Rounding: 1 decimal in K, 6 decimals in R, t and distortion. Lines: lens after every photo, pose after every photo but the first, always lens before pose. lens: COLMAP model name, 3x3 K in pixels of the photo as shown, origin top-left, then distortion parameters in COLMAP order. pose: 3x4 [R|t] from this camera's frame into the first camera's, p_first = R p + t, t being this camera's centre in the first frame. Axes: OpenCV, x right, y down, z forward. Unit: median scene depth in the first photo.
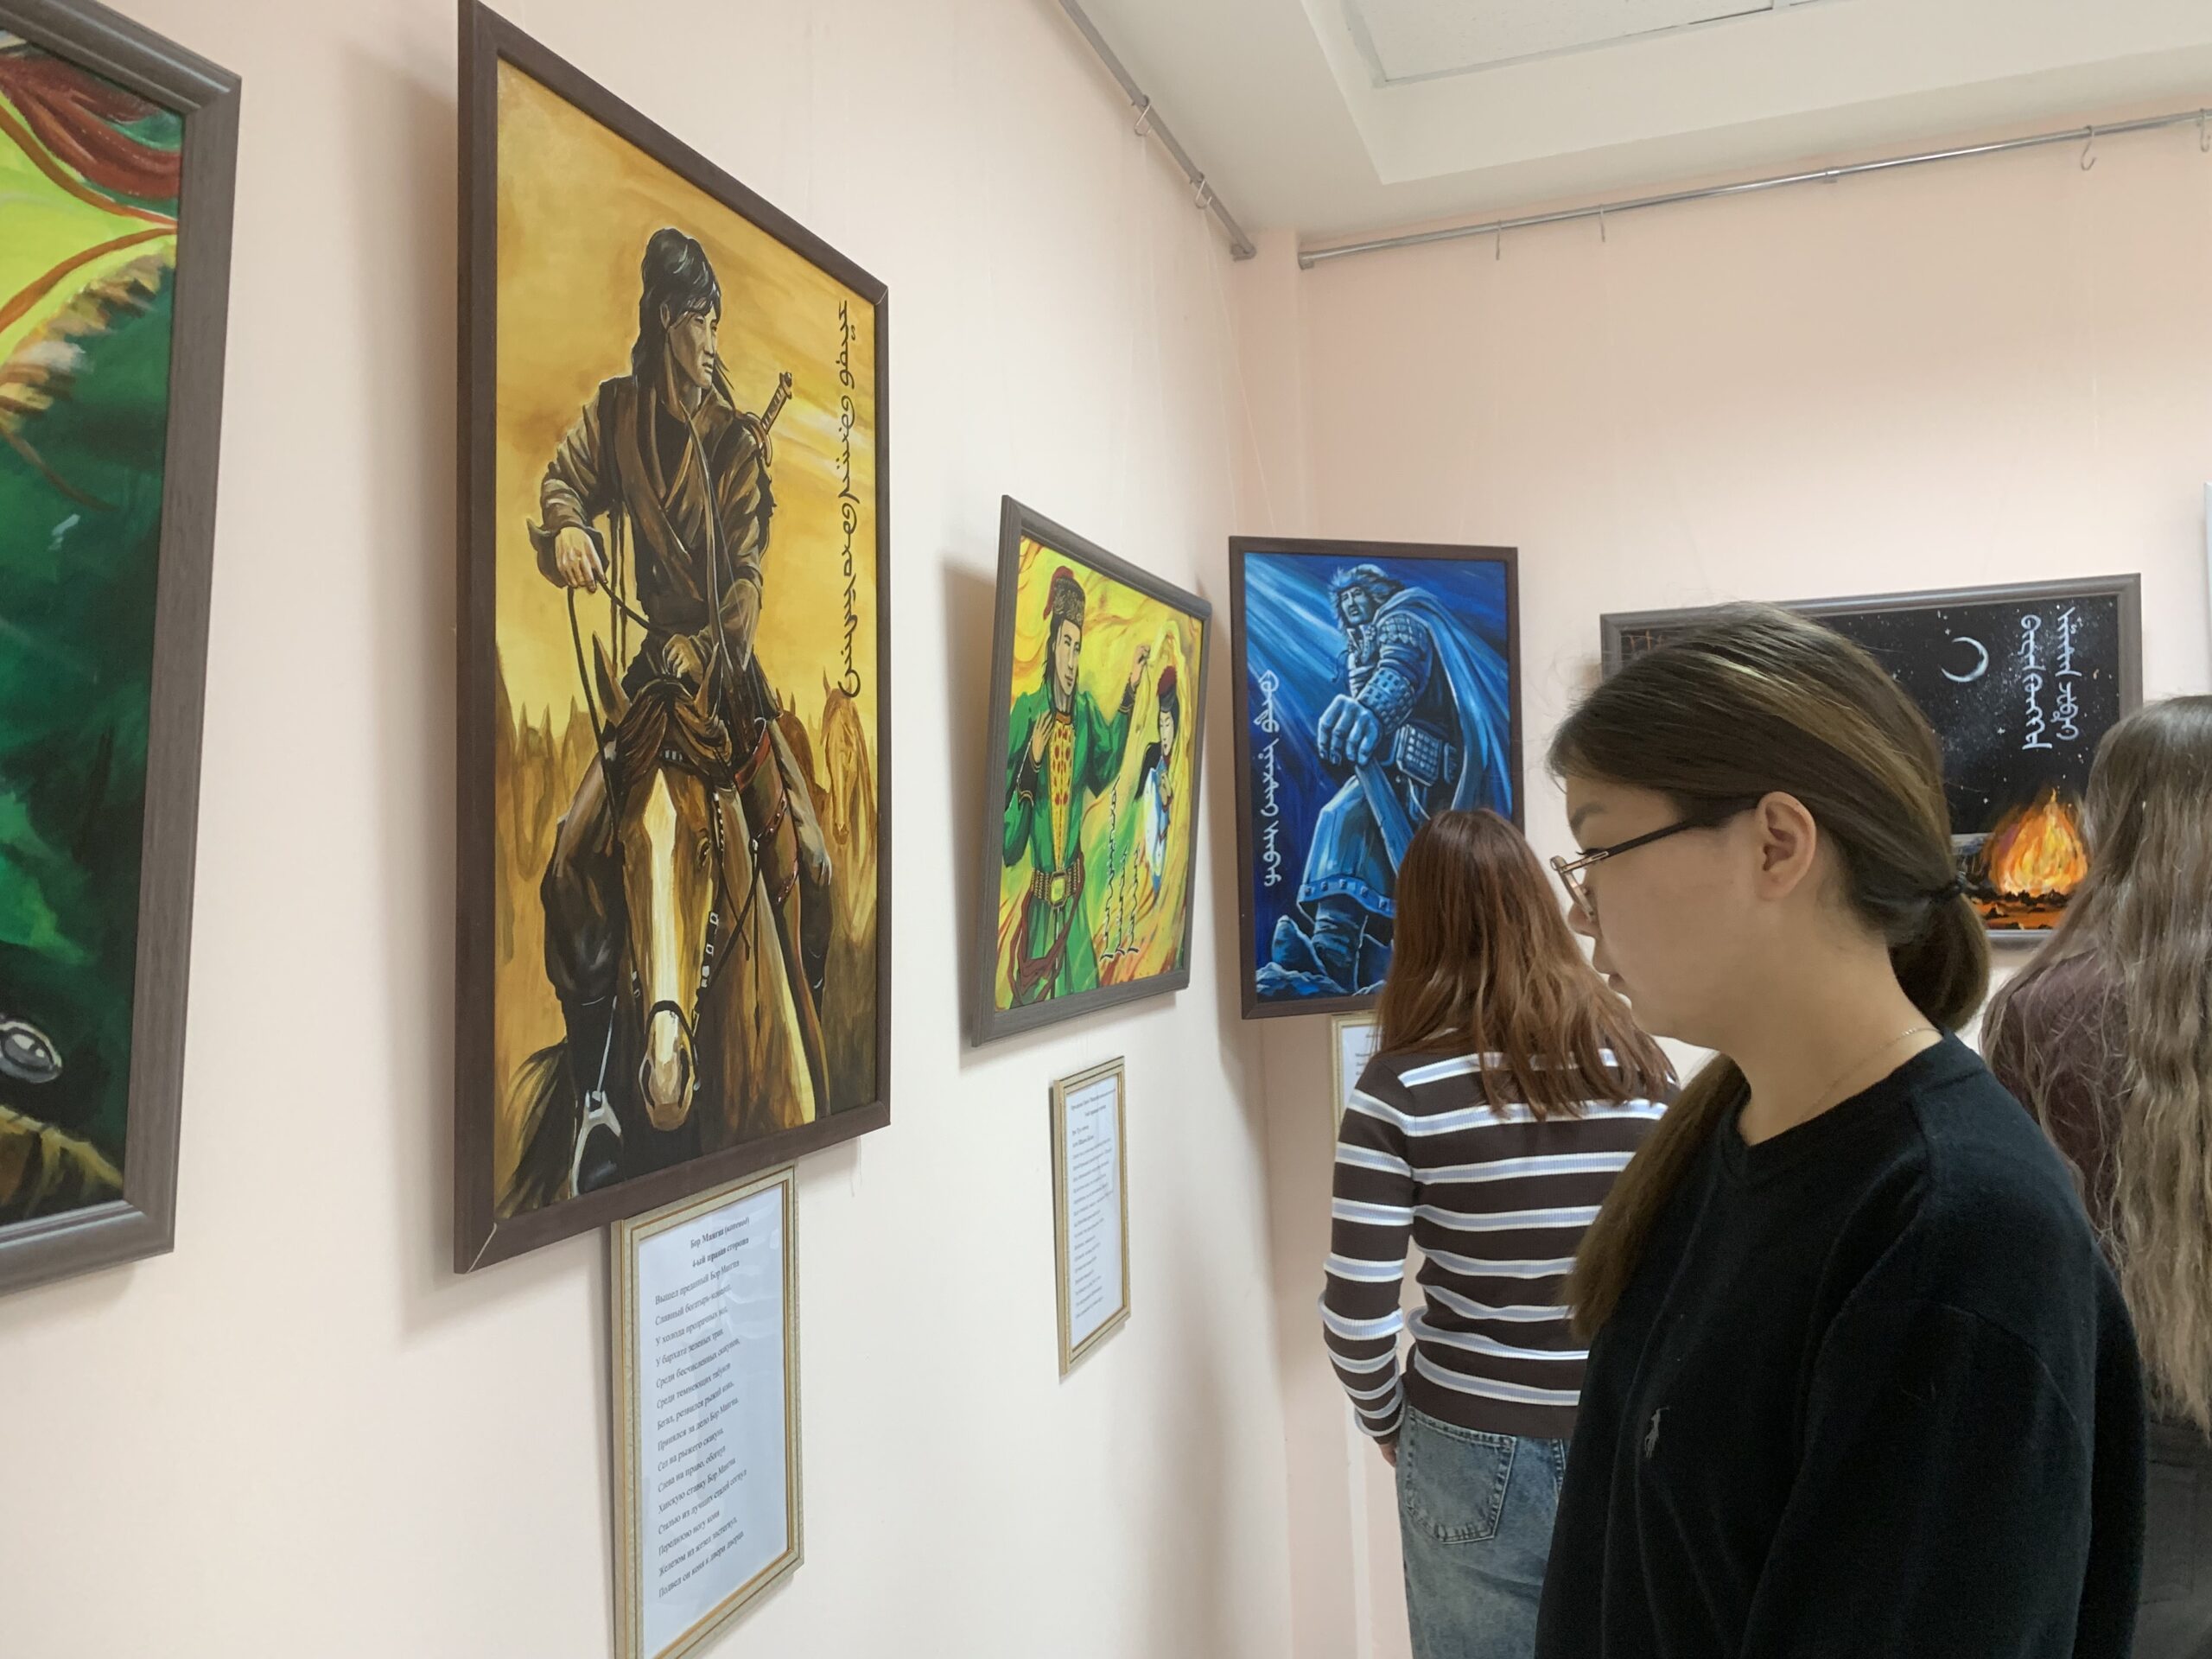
lens RADIAL K [[1655.2, 0, 1100.1], [0, 1655.2, 835.6], [0, 0, 1]] dist [0.031747, -0.024141]
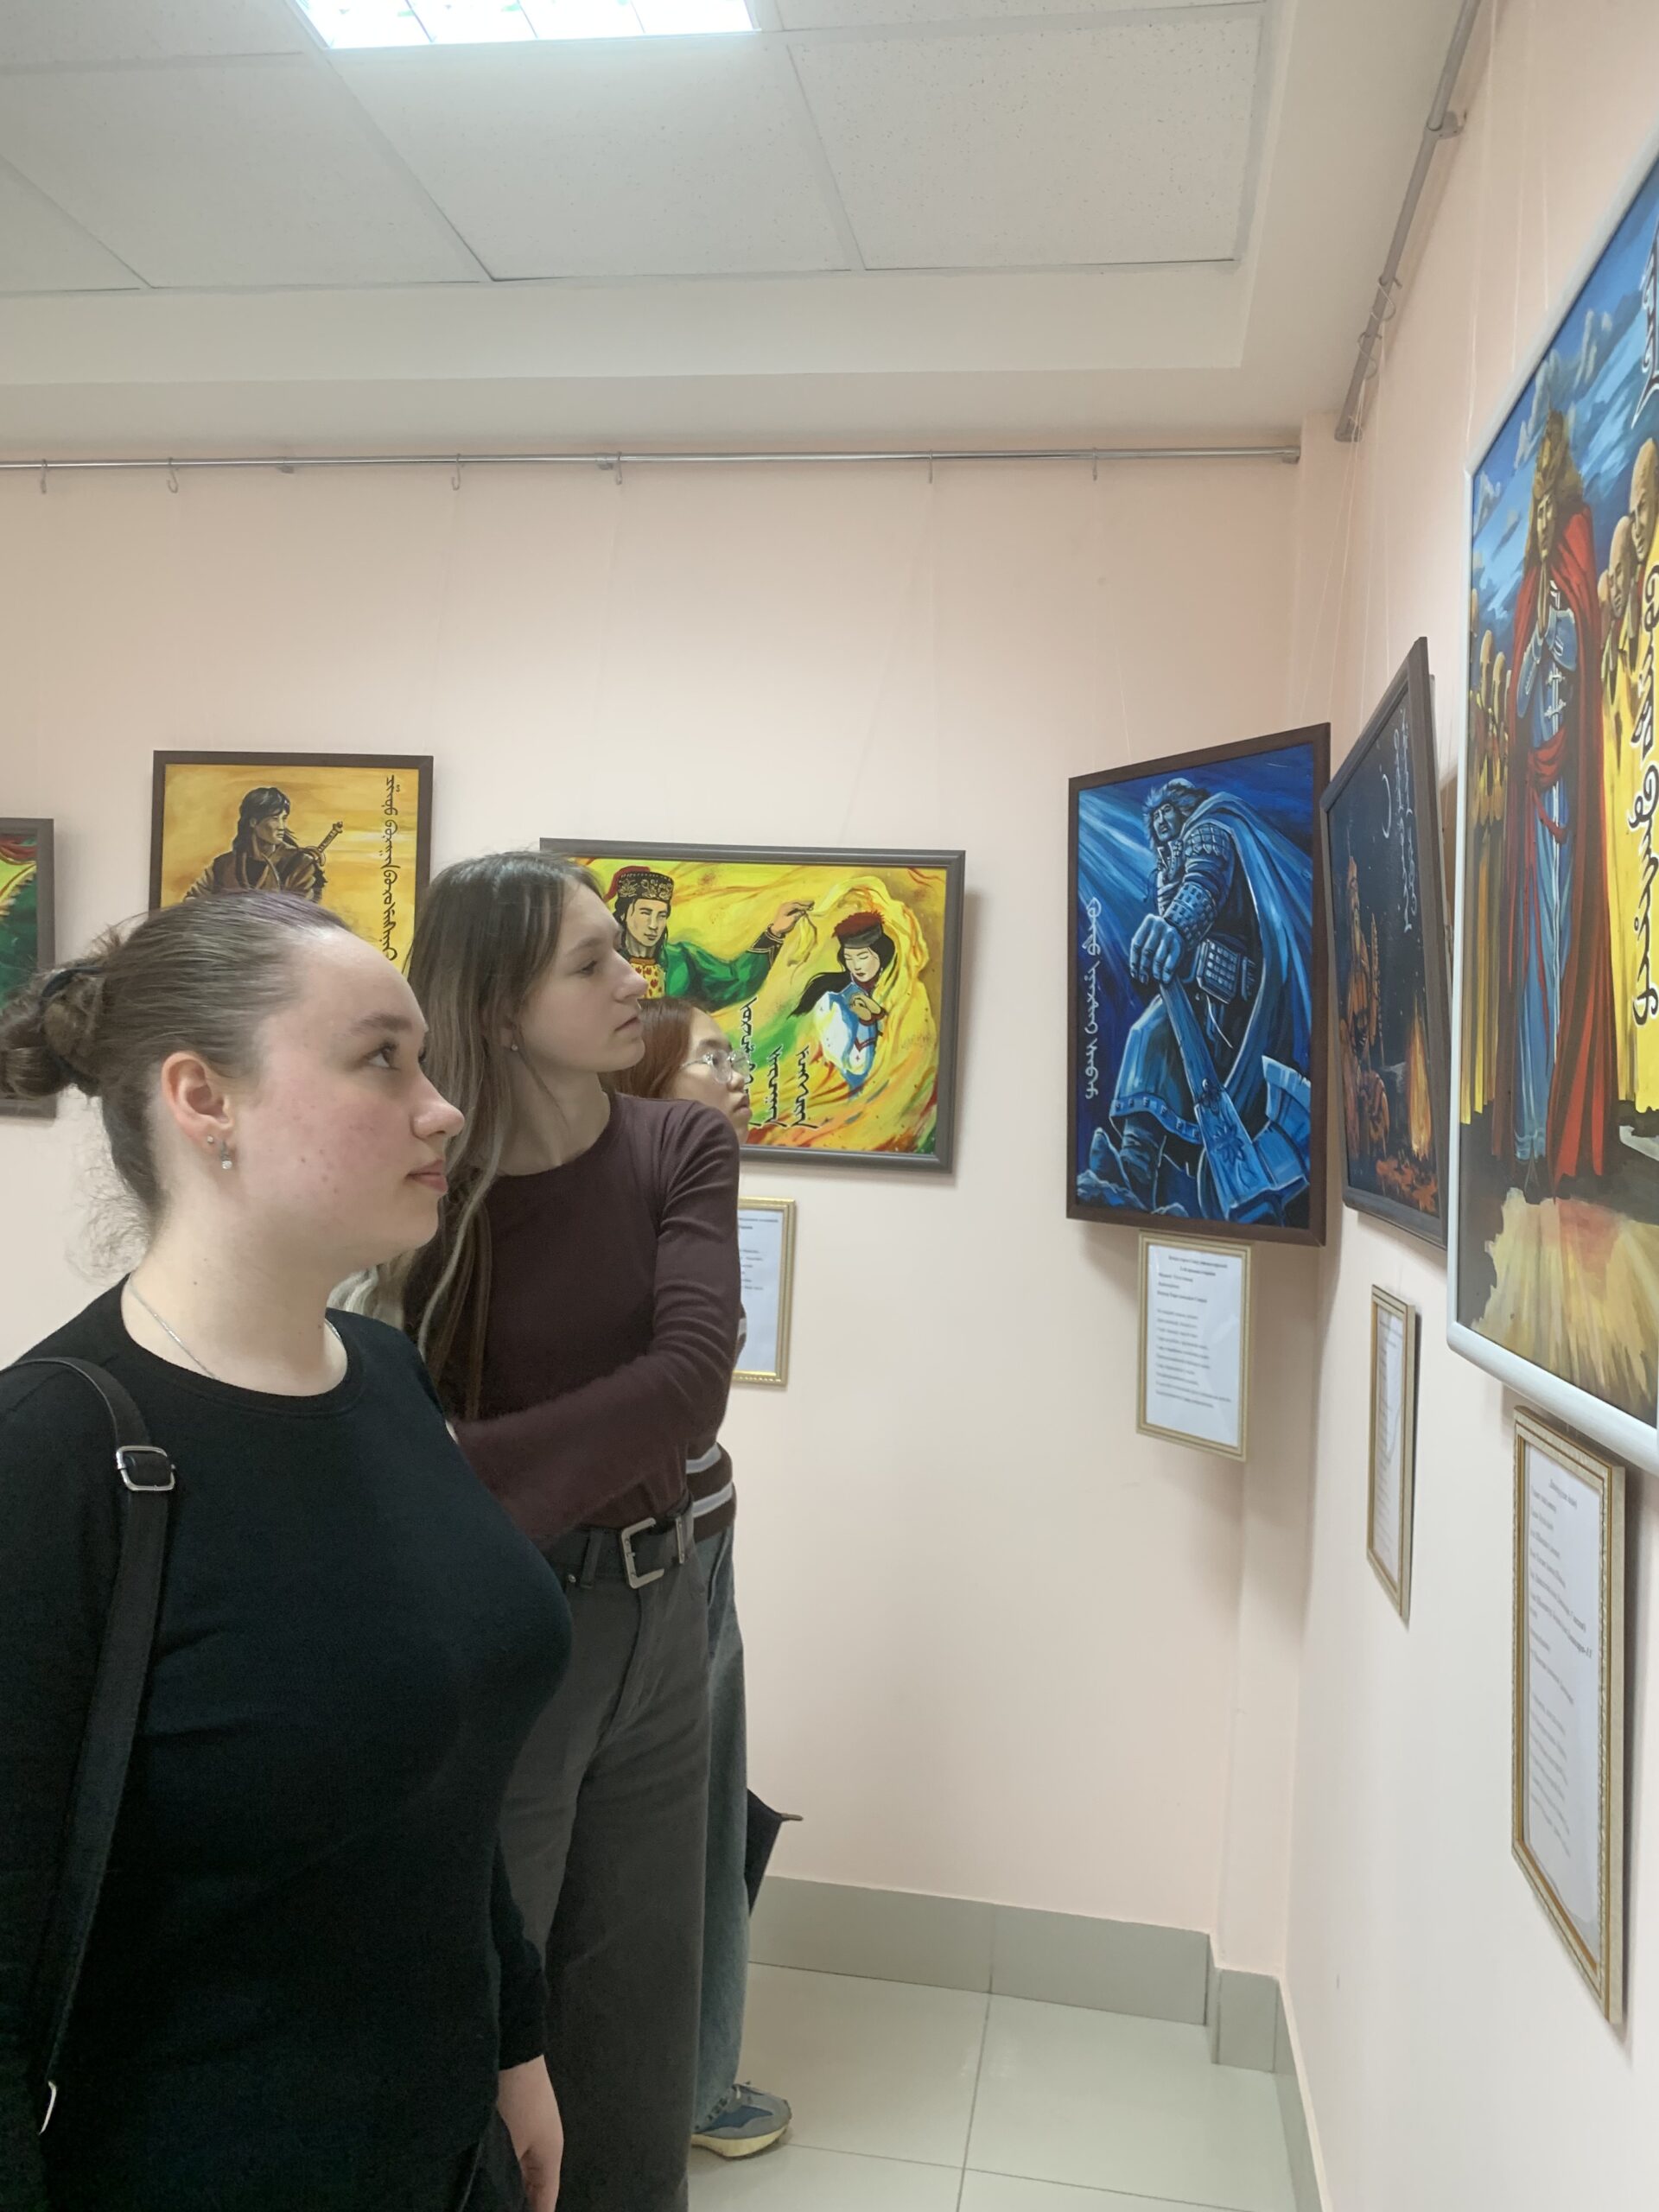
lens RADIAL K [[1655.2, 0, 837.5], [0, 1655.2, 1122.6], [0, 0, 1]] dist [0.031747, -0.024141]
pose [[0.187690, 0.053377, -0.980777, 1.123225], [-0.036702, 0.998206, 0.047302, 0.001076], [0.981542, 0.027118, 0.189312, 0.634950]]
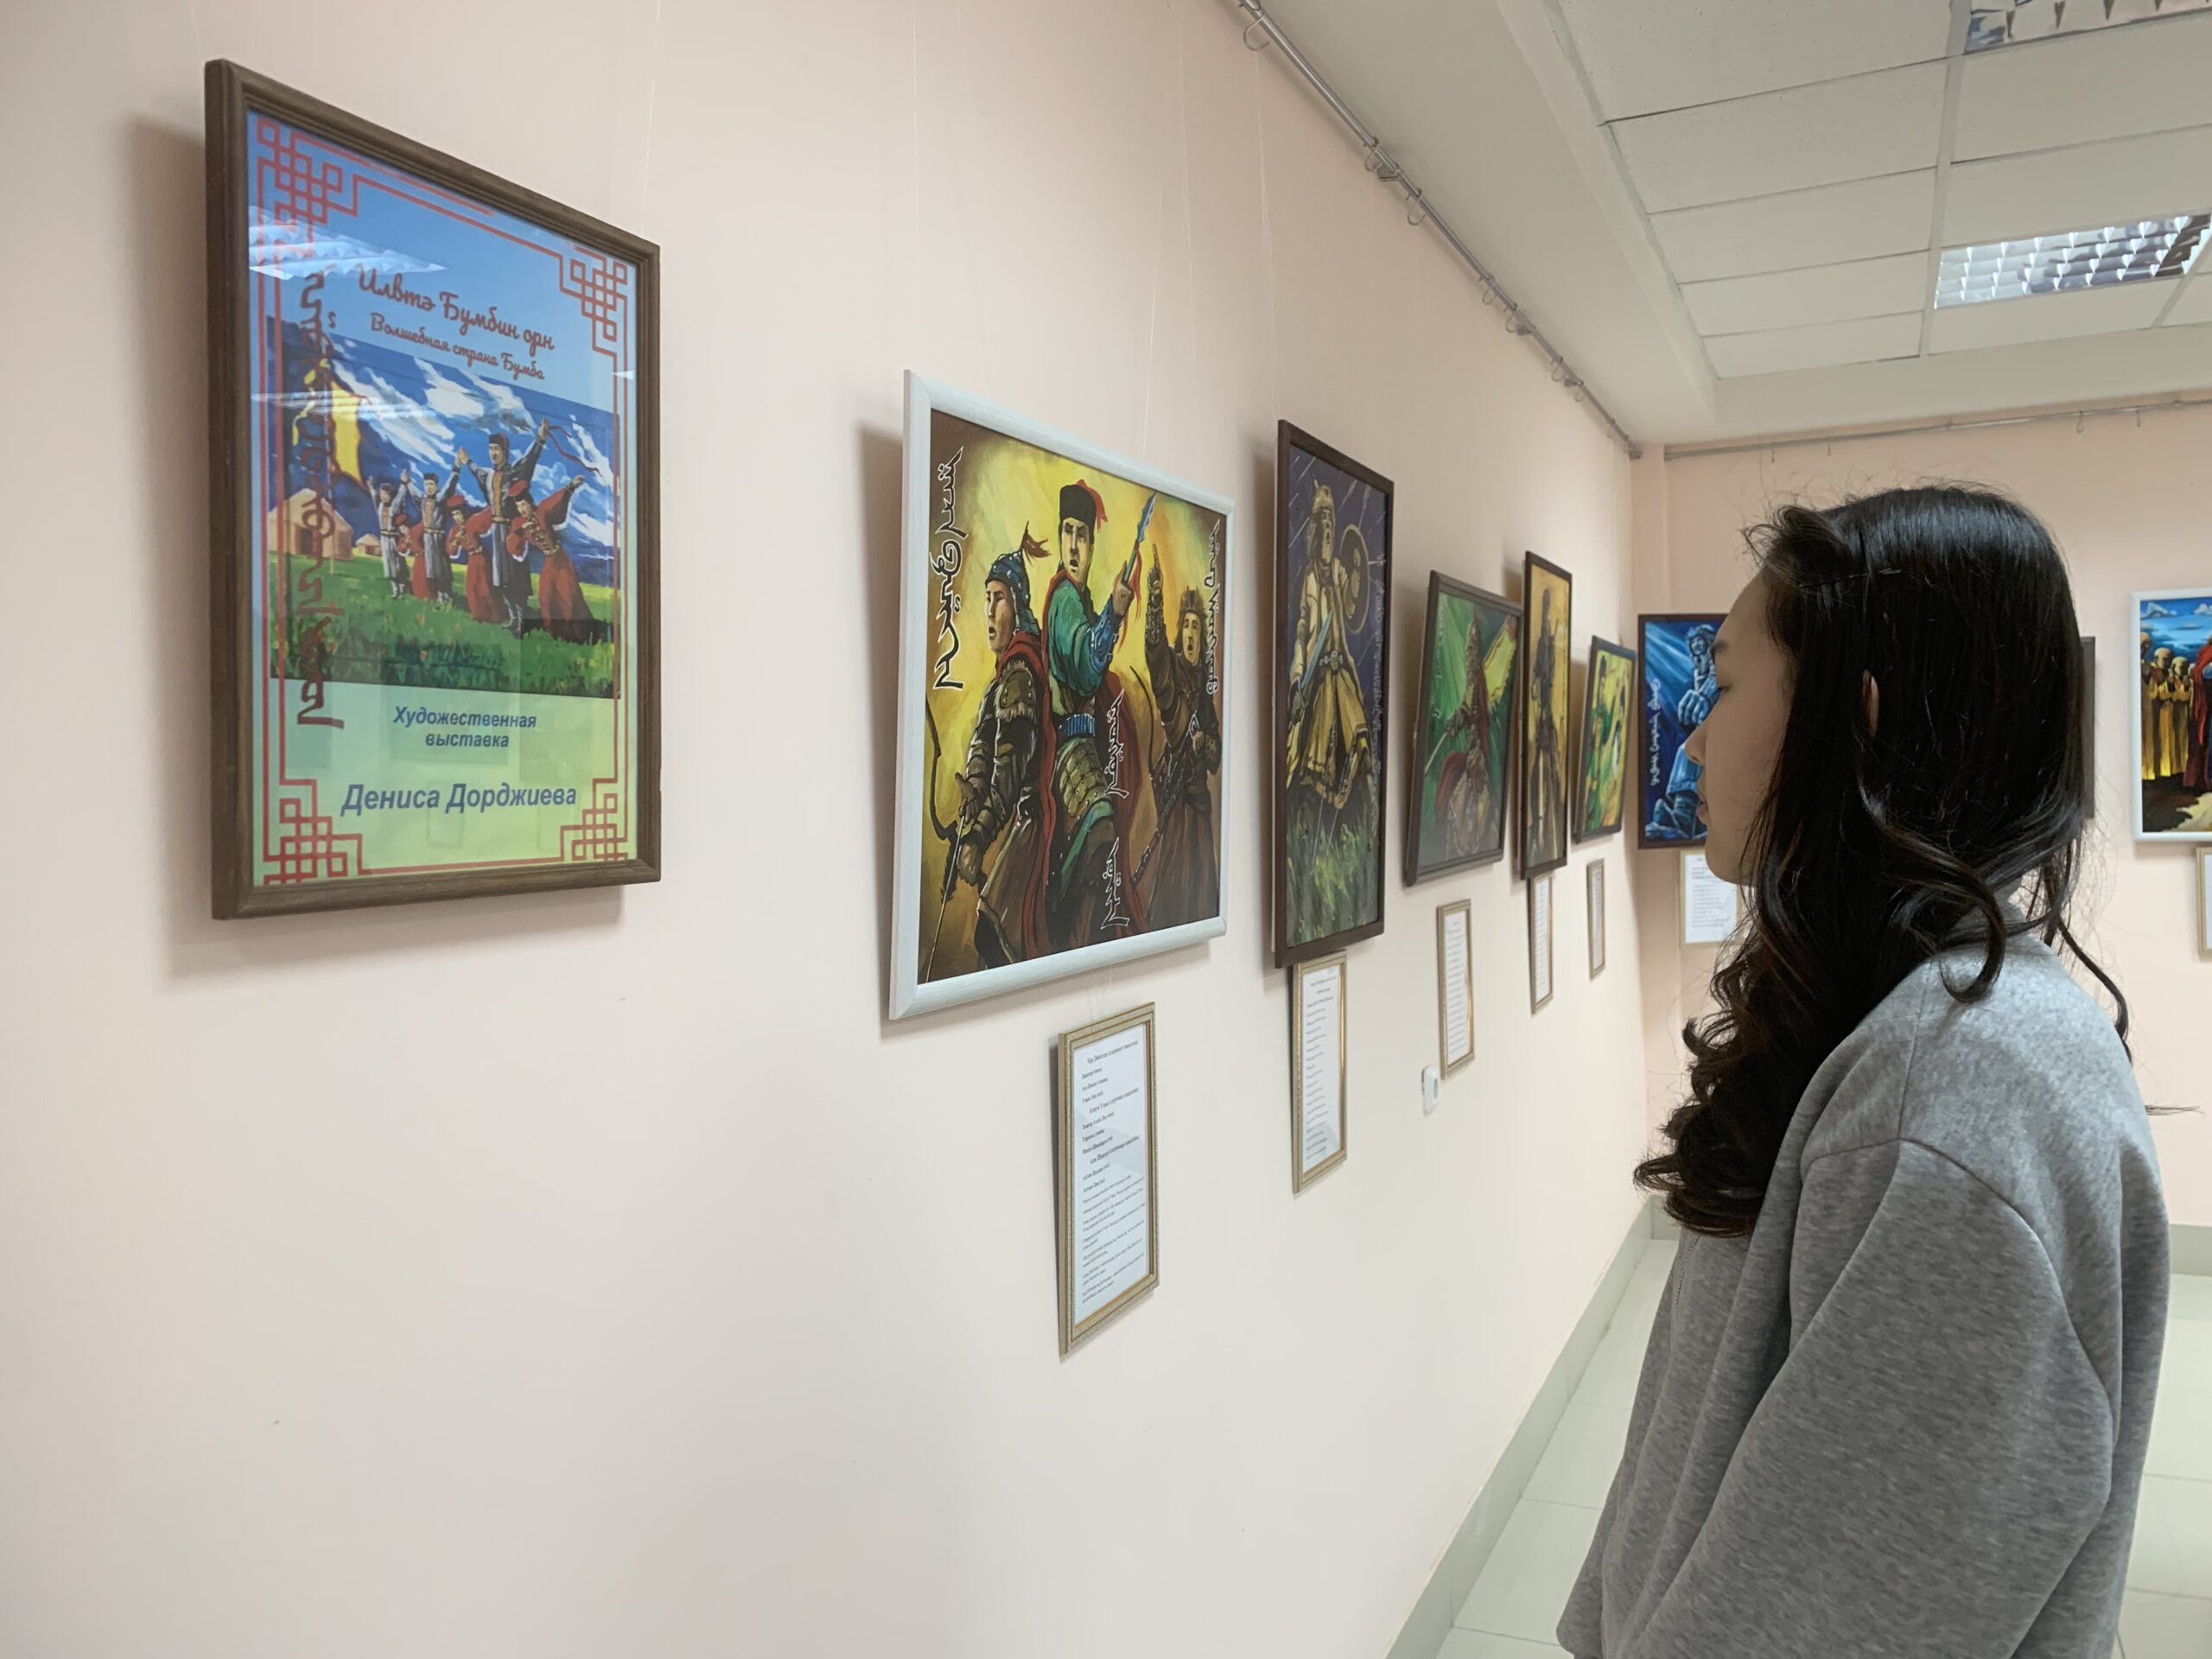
lens RADIAL K [[1655.2, 0, 1126.1], [0, 1655.2, 833.4], [0, 0, 1]] dist [0.031747, -0.024141]
pose [[0.995966, 0.007647, -0.089405, -0.362386], [-0.002485, 0.998331, 0.057705, -0.026491], [0.089697, -0.057250, 0.994322, -1.100509]]
